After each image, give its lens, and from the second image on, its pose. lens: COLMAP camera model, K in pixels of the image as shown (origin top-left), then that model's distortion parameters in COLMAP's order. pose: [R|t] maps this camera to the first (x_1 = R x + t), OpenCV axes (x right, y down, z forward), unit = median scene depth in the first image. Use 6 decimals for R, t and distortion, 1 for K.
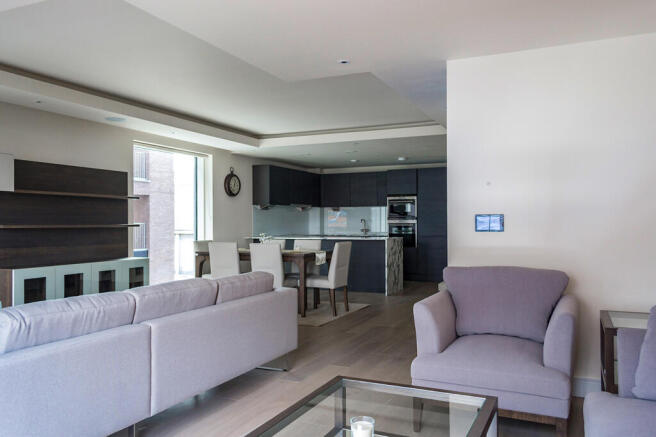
lens RADIAL K [[498.2, 0, 325.9], [0, 498.2, 221.2], [0, 0, 1]] dist [0.054617, -0.002409]
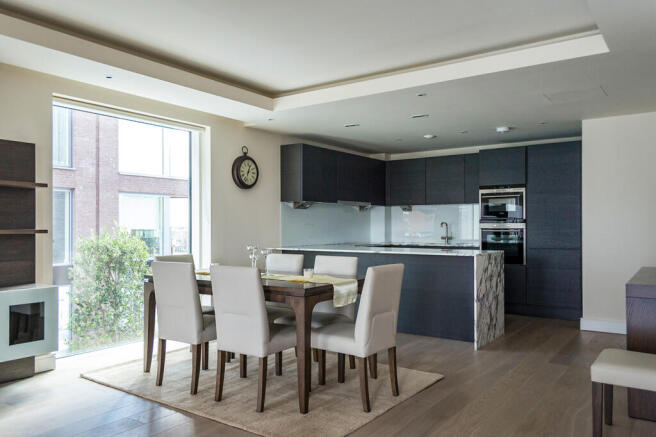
lens RADIAL K [[498.2, 0, 331.9], [0, 498.2, 226.7], [0, 0, 1]] dist [0.054617, -0.002409]
pose [[0.985387, 0.001732, -0.170322, 0.045722], [-0.001272, 0.999995, 0.002811, 0.000910], [0.170326, -0.002553, 0.985384, 0.323456]]
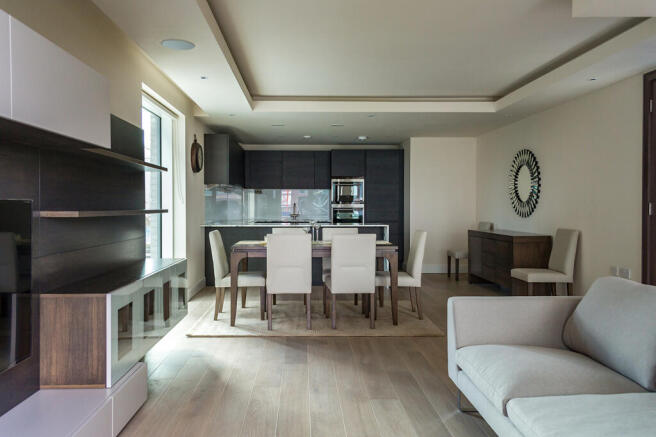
lens RADIAL K [[498.2, 0, 323.0], [0, 498.2, 202.1], [0, 0, 1]] dist [0.054617, -0.002409]
pose [[0.888142, 0.003693, 0.459554, -0.347505], [-0.000429, 0.999974, -0.007207, 0.000895], [-0.459568, 0.006204, 0.888121, 0.220462]]
